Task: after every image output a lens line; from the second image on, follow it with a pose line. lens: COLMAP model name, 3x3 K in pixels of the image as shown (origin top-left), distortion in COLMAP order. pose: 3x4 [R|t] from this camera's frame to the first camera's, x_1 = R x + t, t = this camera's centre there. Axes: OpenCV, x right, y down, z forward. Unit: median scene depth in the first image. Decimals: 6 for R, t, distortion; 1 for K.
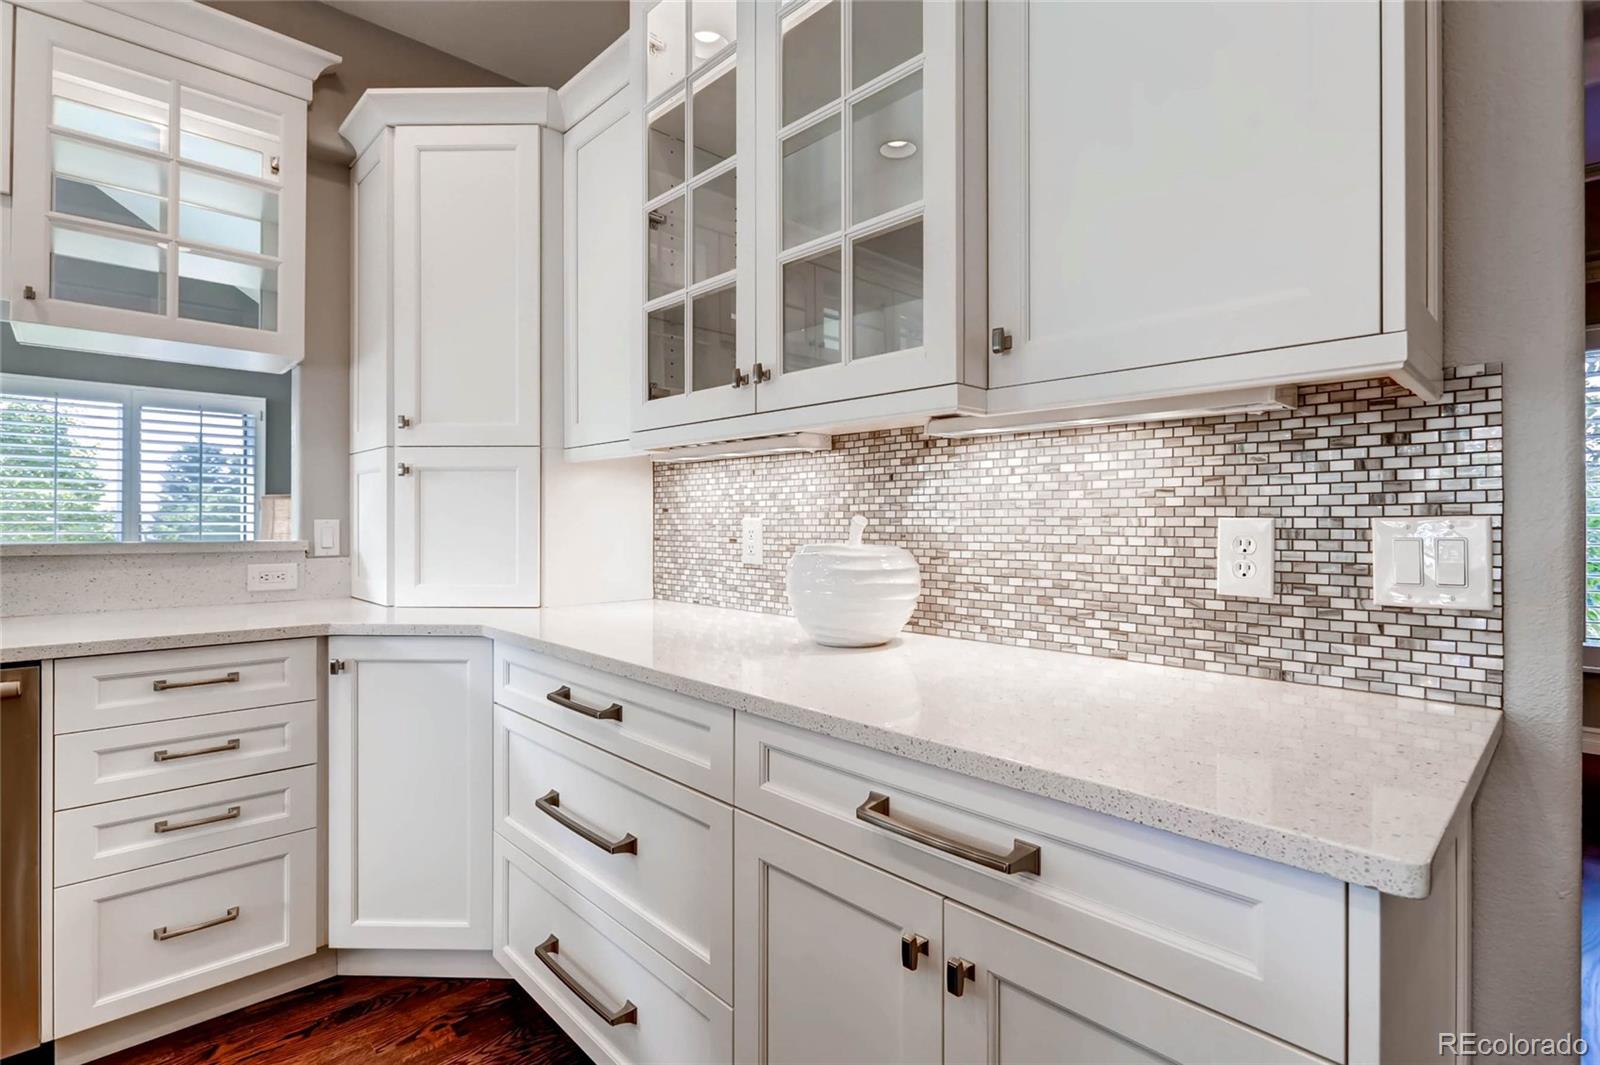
lens RADIAL K [[761.6, 0, 798.0], [0, 761.6, 522.1], [0, 0, 1]] dist [-0.005405, 0.000321]
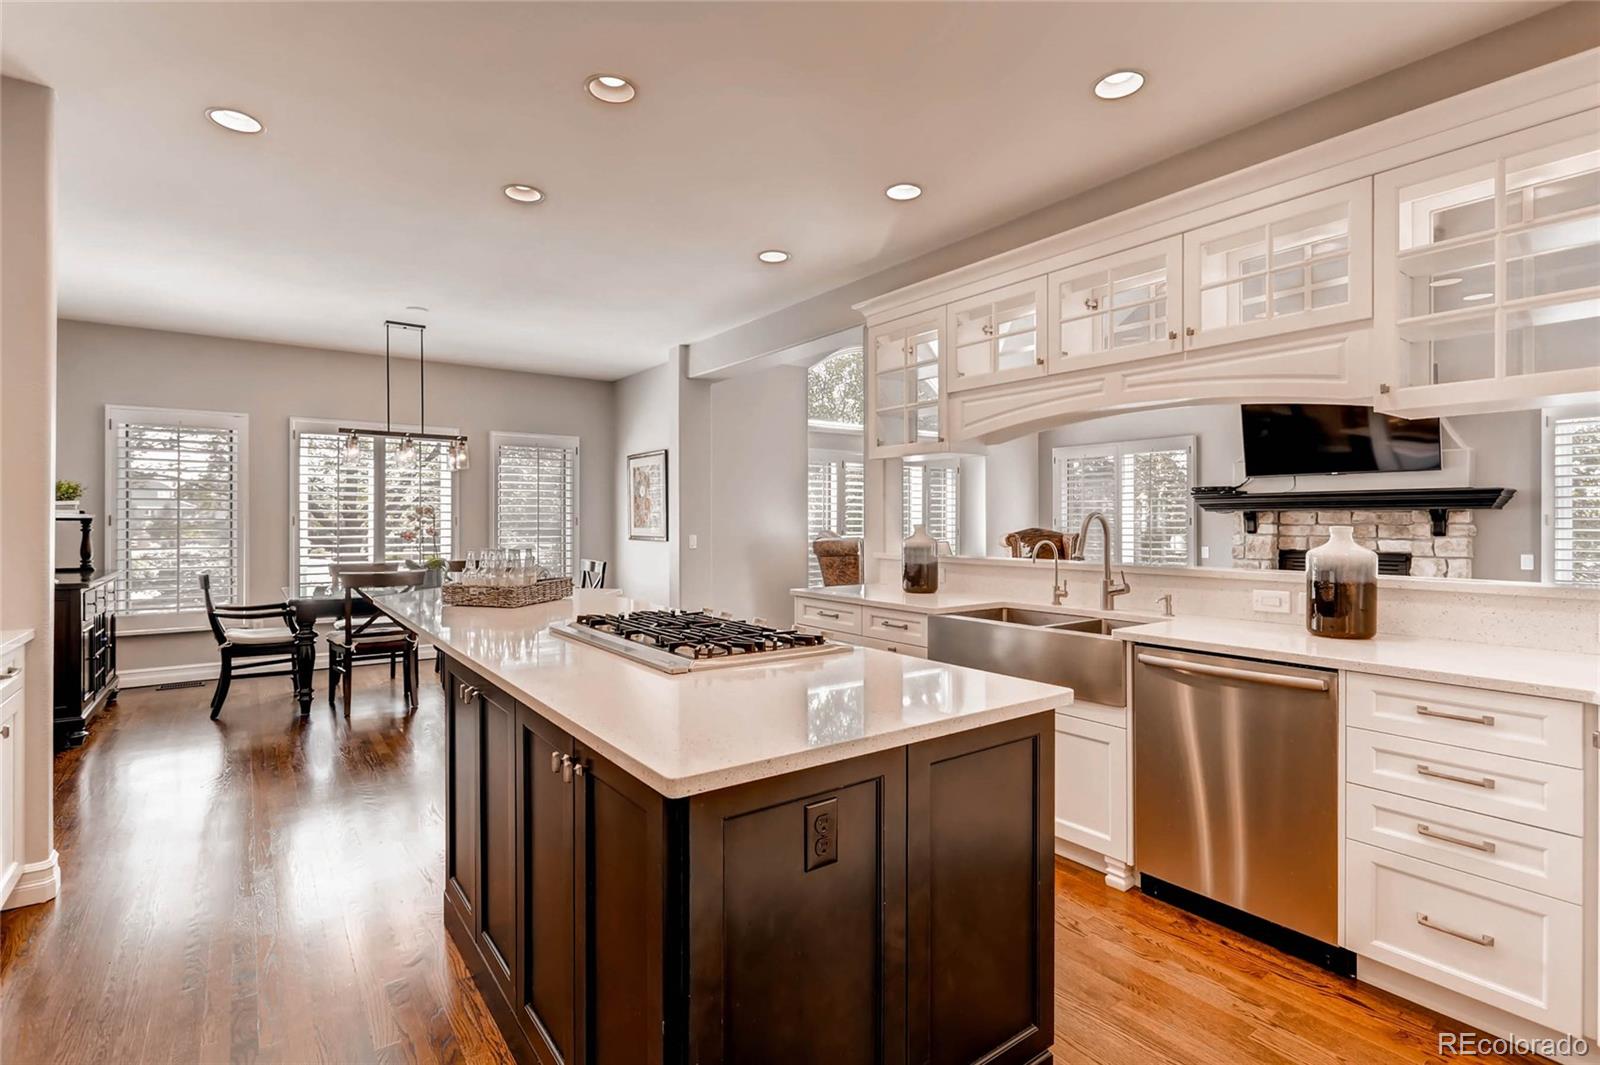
lens RADIAL K [[761.6, 0, 788.3], [0, 761.6, 521.7], [0, 0, 1]] dist [-0.005405, 0.000321]
pose [[-0.142550, -0.001393, -0.989787, 0.477995], [0.001621, 0.999997, -0.001641, -0.080004], [0.989786, -0.001838, -0.142547, 0.184934]]
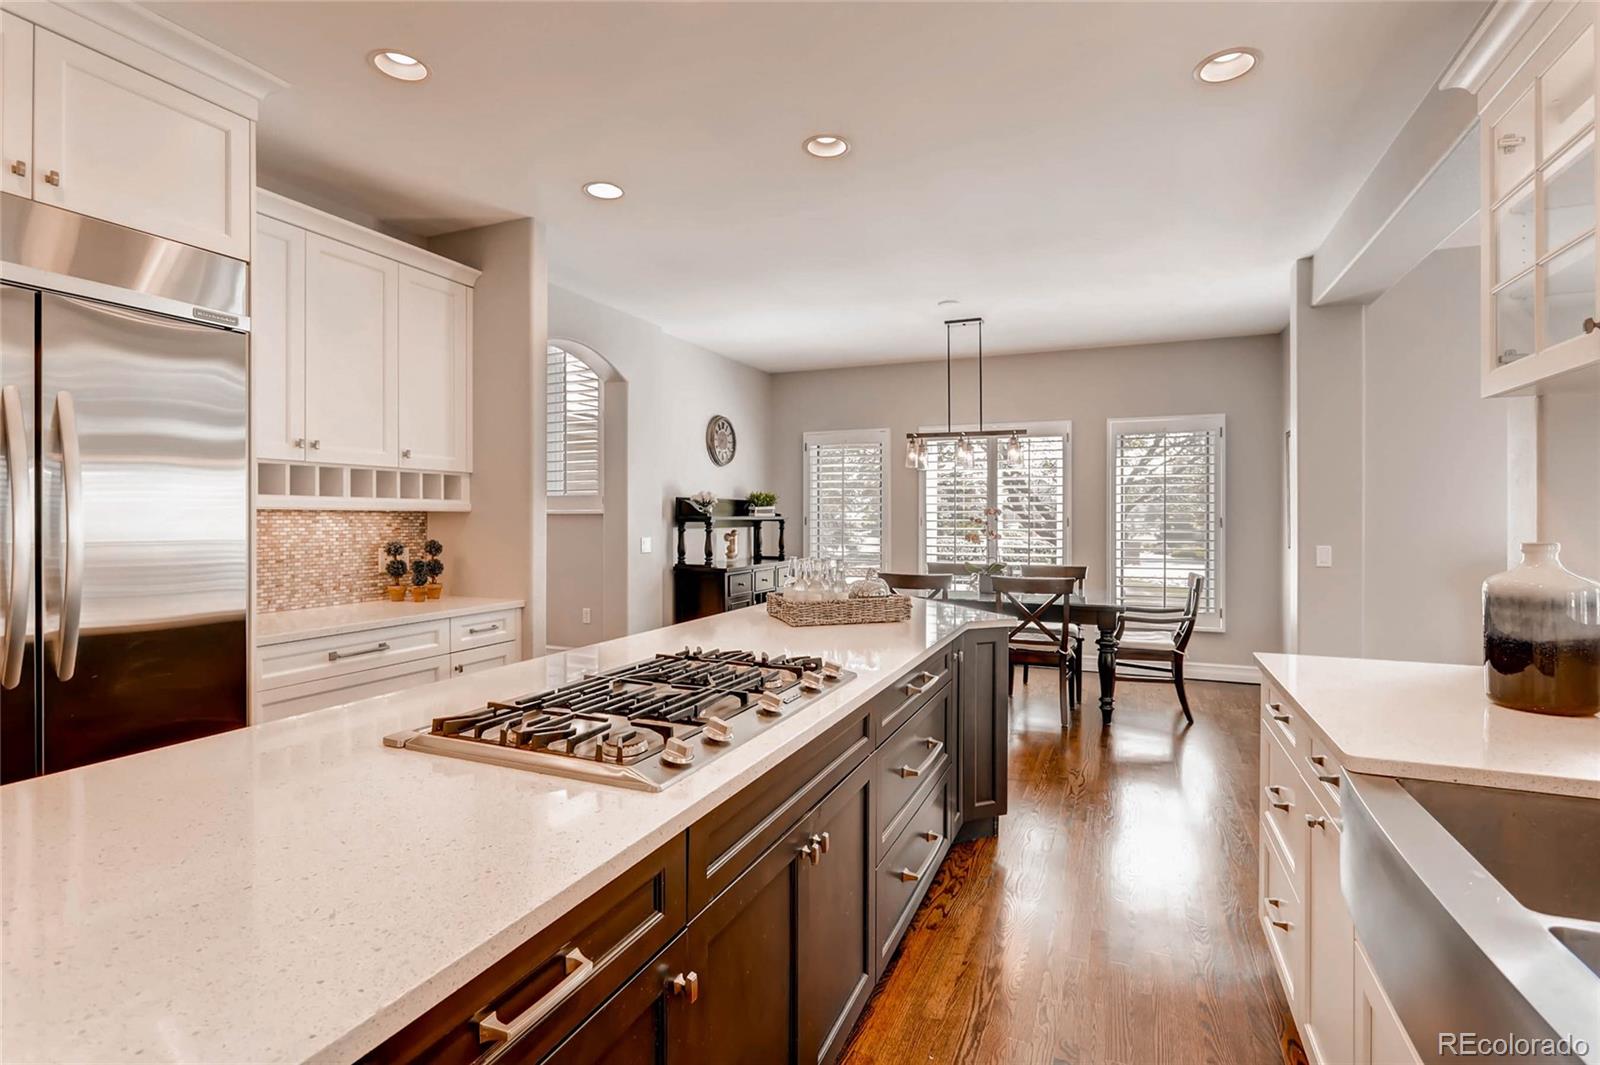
lens RADIAL K [[761.6, 0, 793.9], [0, 761.6, 522.0], [0, 0, 1]] dist [-0.005405, 0.000321]
pose [[-0.920453, -0.000041, -0.390854, -0.707514], [-0.001449, 0.999993, 0.003308, -0.105889], [0.390851, 0.003611, -0.920447, 0.796028]]
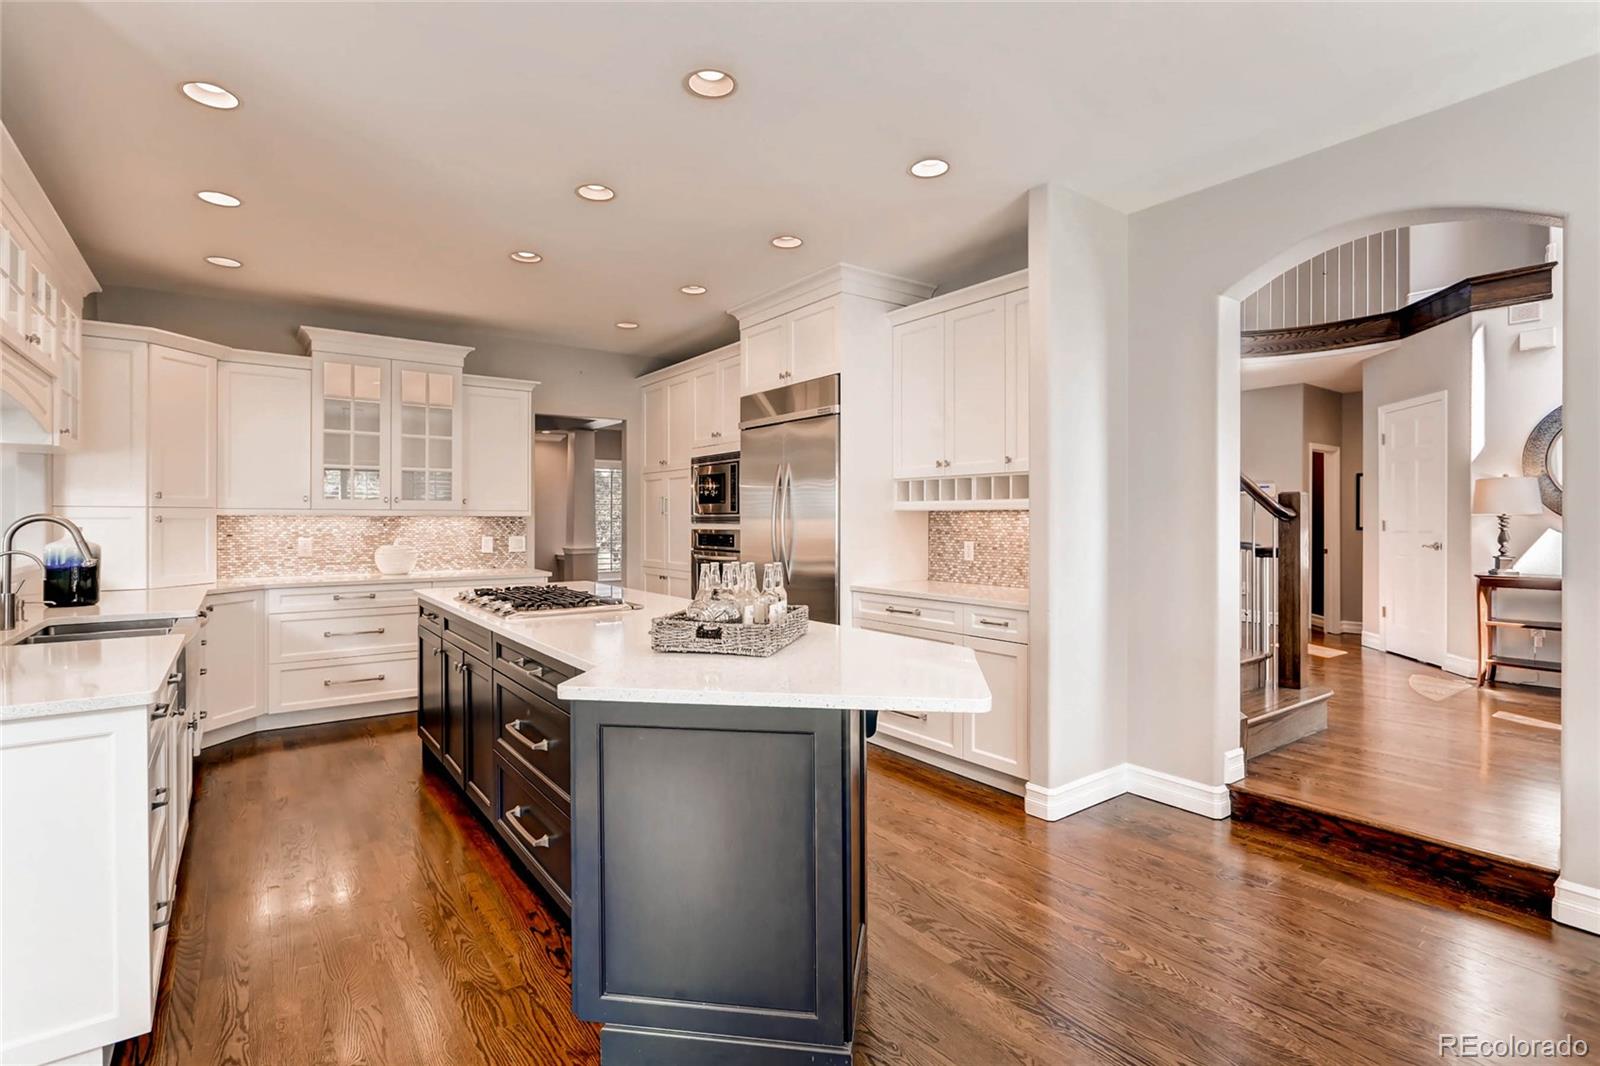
lens RADIAL K [[761.6, 0, 795.5], [0, 761.6, 524.2], [0, 0, 1]] dist [-0.005405, 0.000321]
pose [[0.125601, -0.010032, 0.992030, -2.961916], [-0.003312, 0.999939, 0.010531, -0.106114], [-0.992075, -0.004609, 0.125560, -1.168888]]
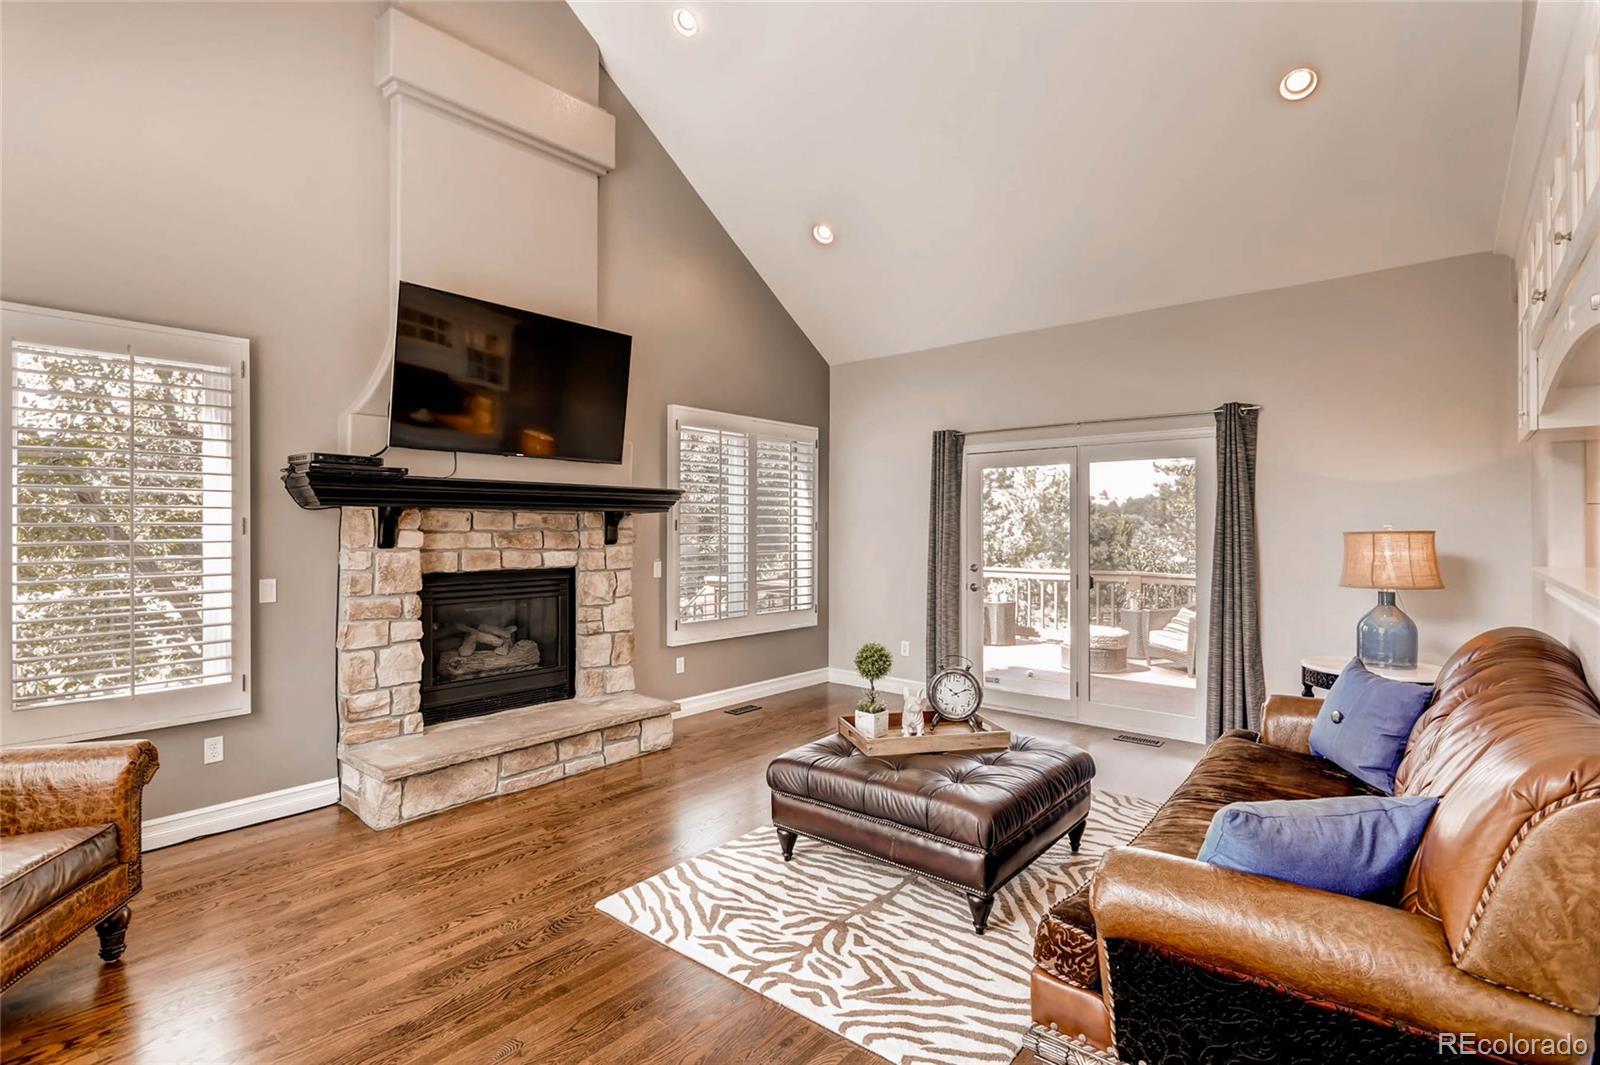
lens RADIAL K [[761.6, 0, 794.6], [0, 761.6, 527.3], [0, 0, 1]] dist [-0.005405, 0.000321]
pose [[0.994238, -0.003153, 0.107149, -3.154206], [0.003035, 0.999995, 0.001262, -0.079960], [-0.107152, -0.000929, 0.994242, -0.309424]]
